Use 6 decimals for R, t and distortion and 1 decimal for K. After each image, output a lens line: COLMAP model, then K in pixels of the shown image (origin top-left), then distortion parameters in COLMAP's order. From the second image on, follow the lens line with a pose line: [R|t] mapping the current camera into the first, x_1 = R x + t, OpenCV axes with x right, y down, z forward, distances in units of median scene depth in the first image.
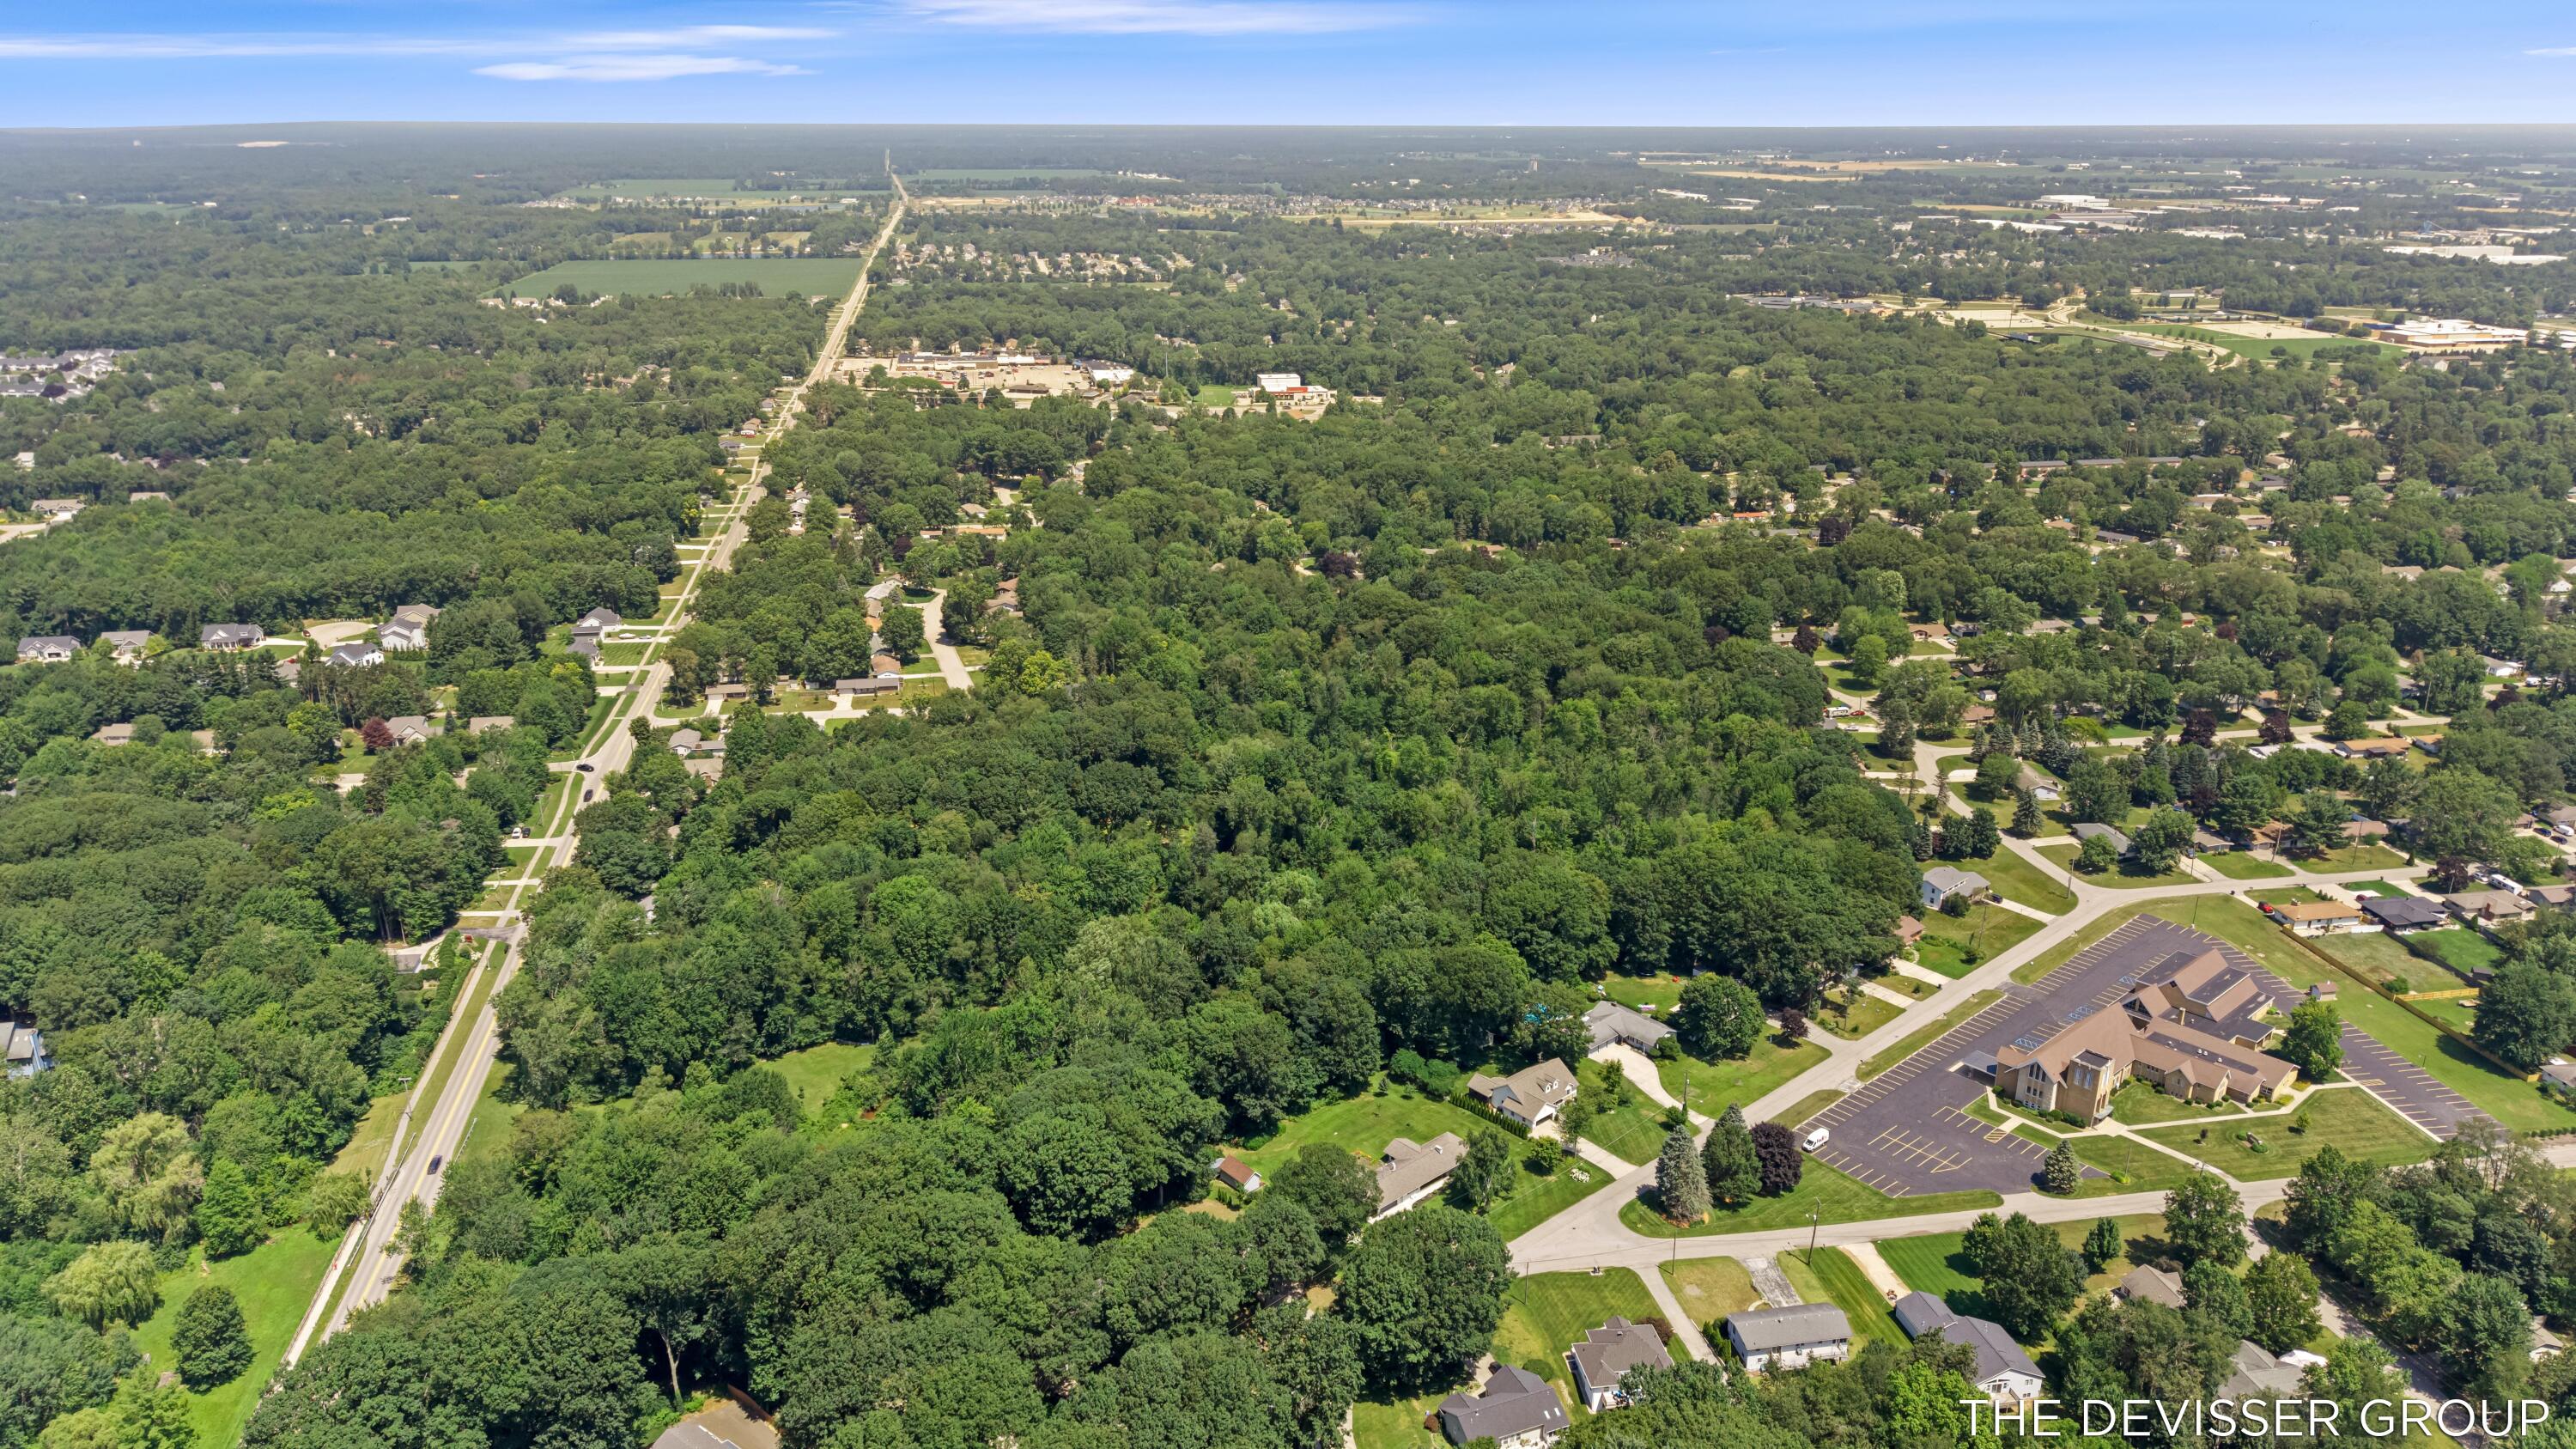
lens RADIAL K [[1832.5, 0, 1274.1], [0, 1832.5, 693.6], [0, 0, 1]] dist [0.074132, -0.131865]
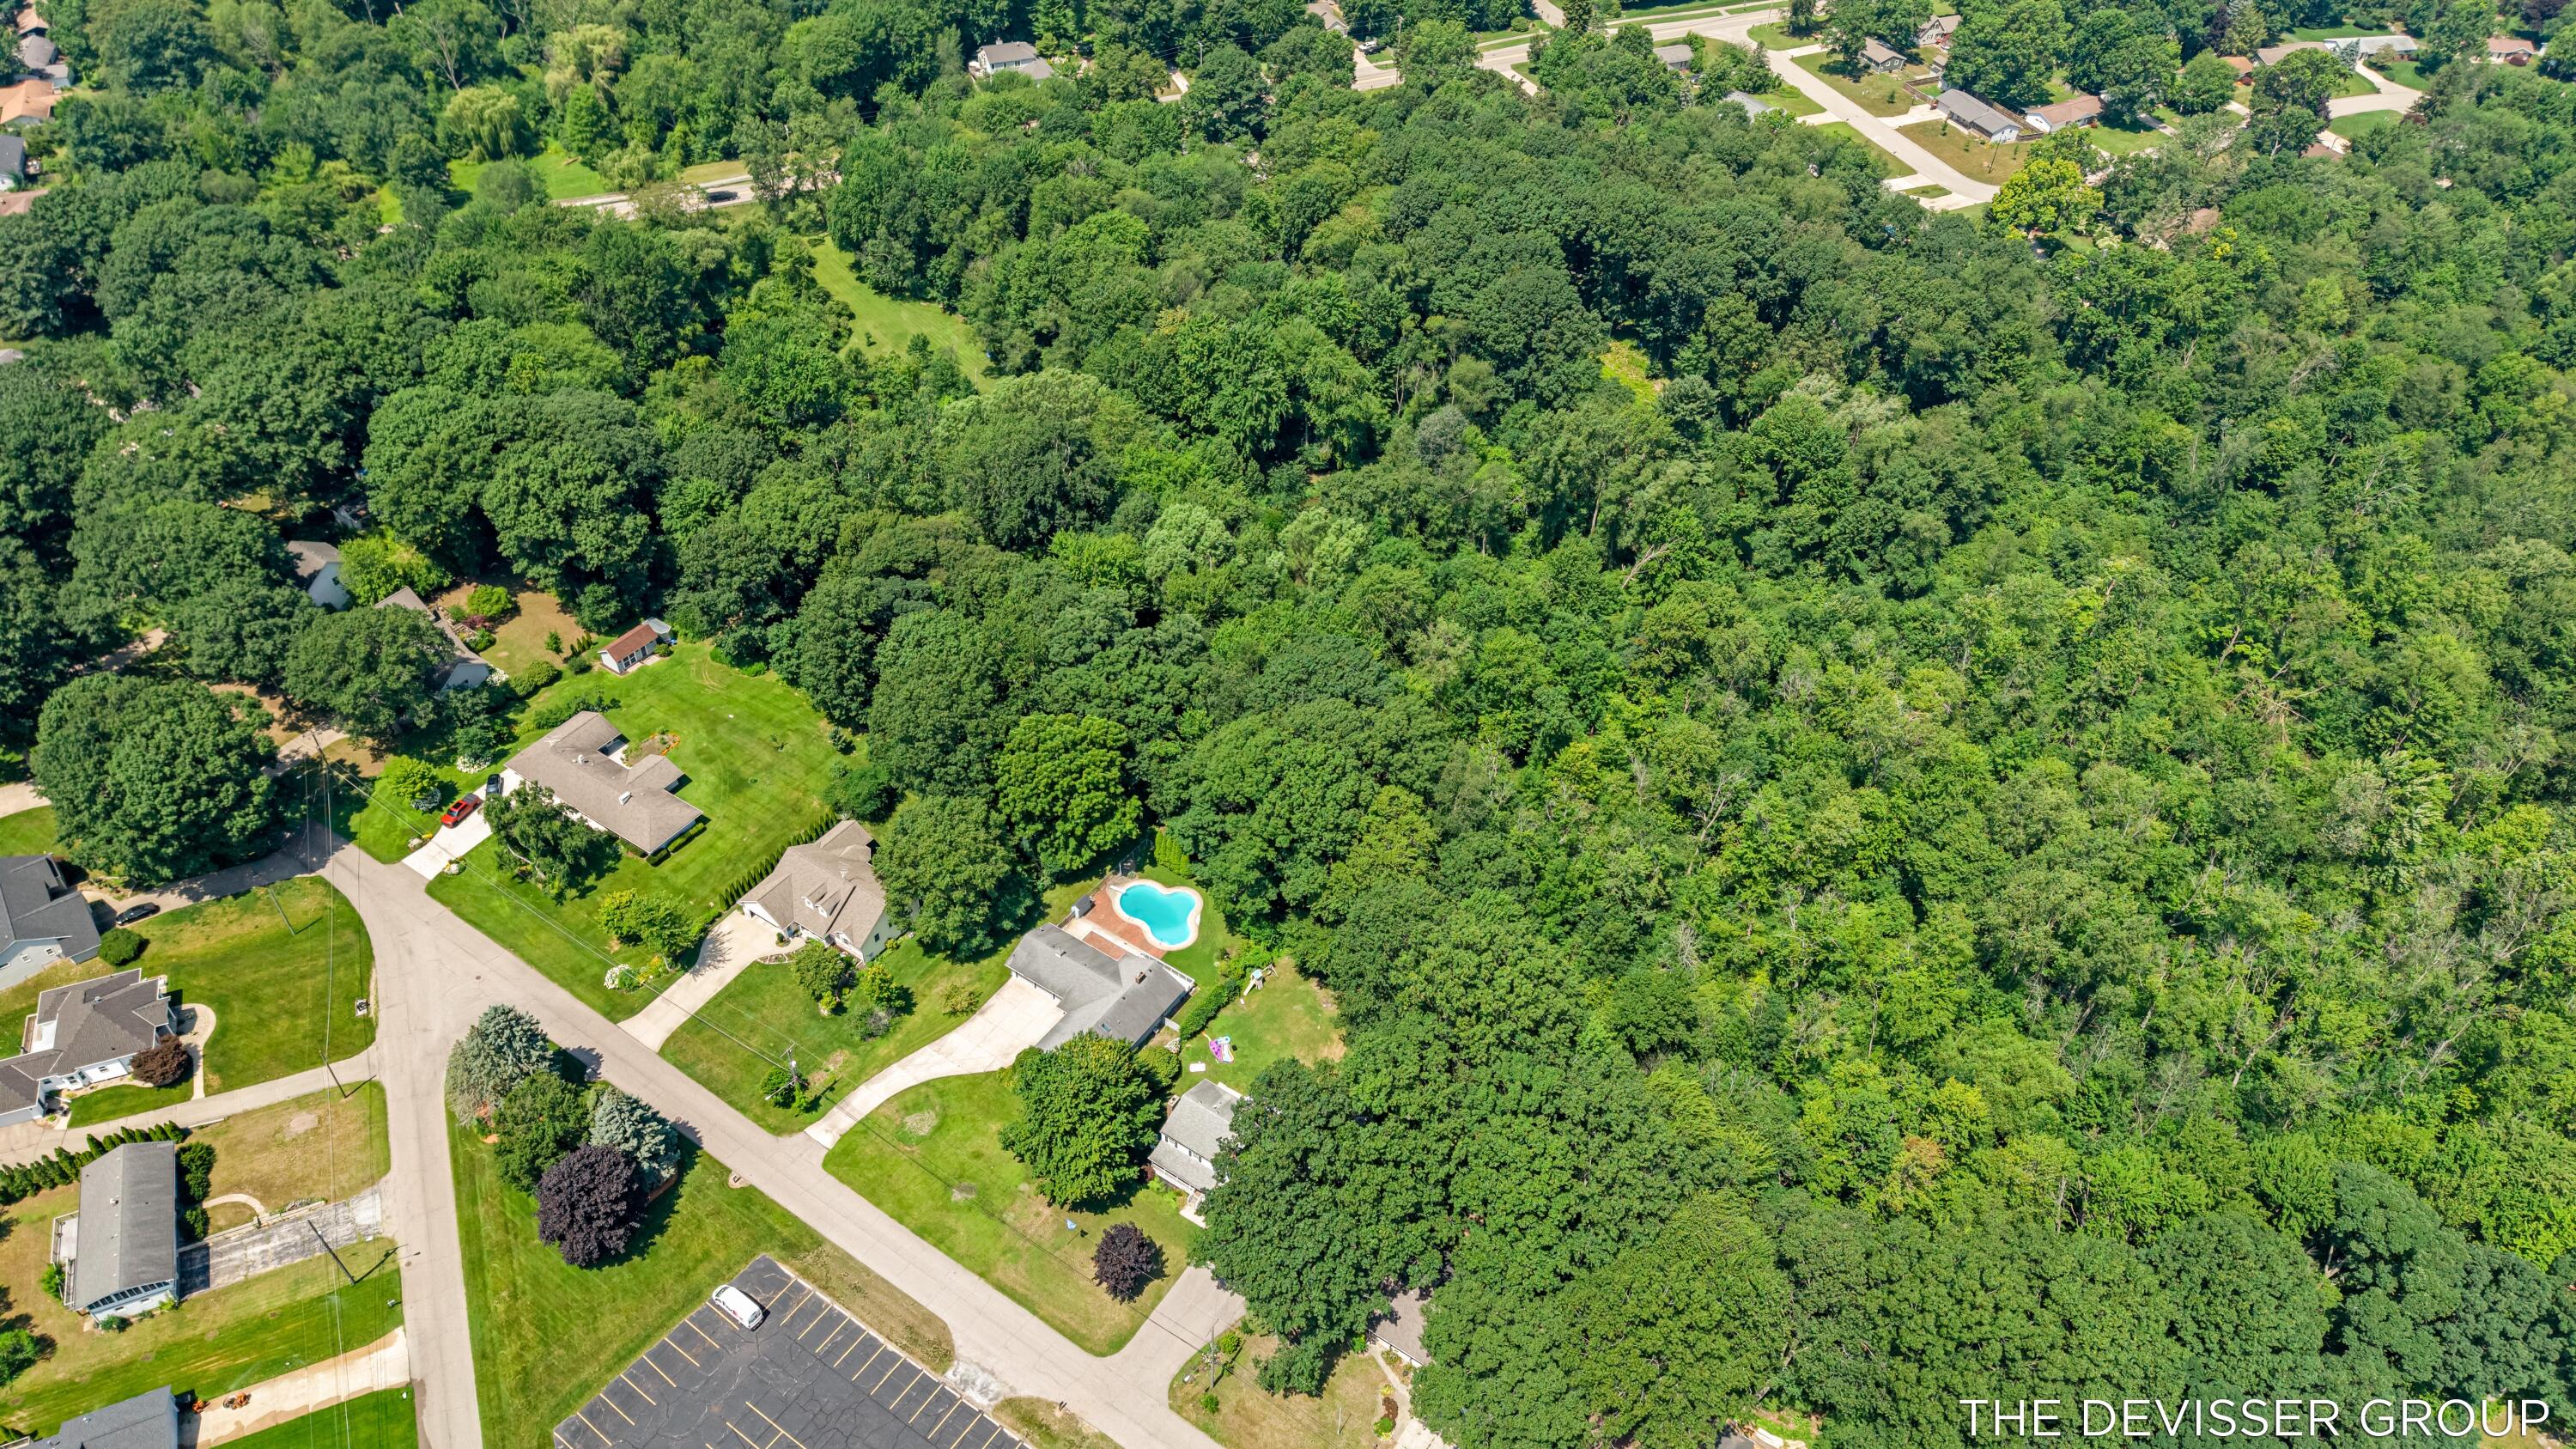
lens RADIAL K [[1764.3, 0, 1293.4], [0, 1764.3, 730.7], [0, 0, 1]] dist [0.027351, -0.032002]
pose [[0.239926, 0.663479, -0.708682, 0.458467], [-0.325509, 0.742727, 0.585150, -0.186374], [0.914592, 0.090289, 0.394168, 0.724190]]
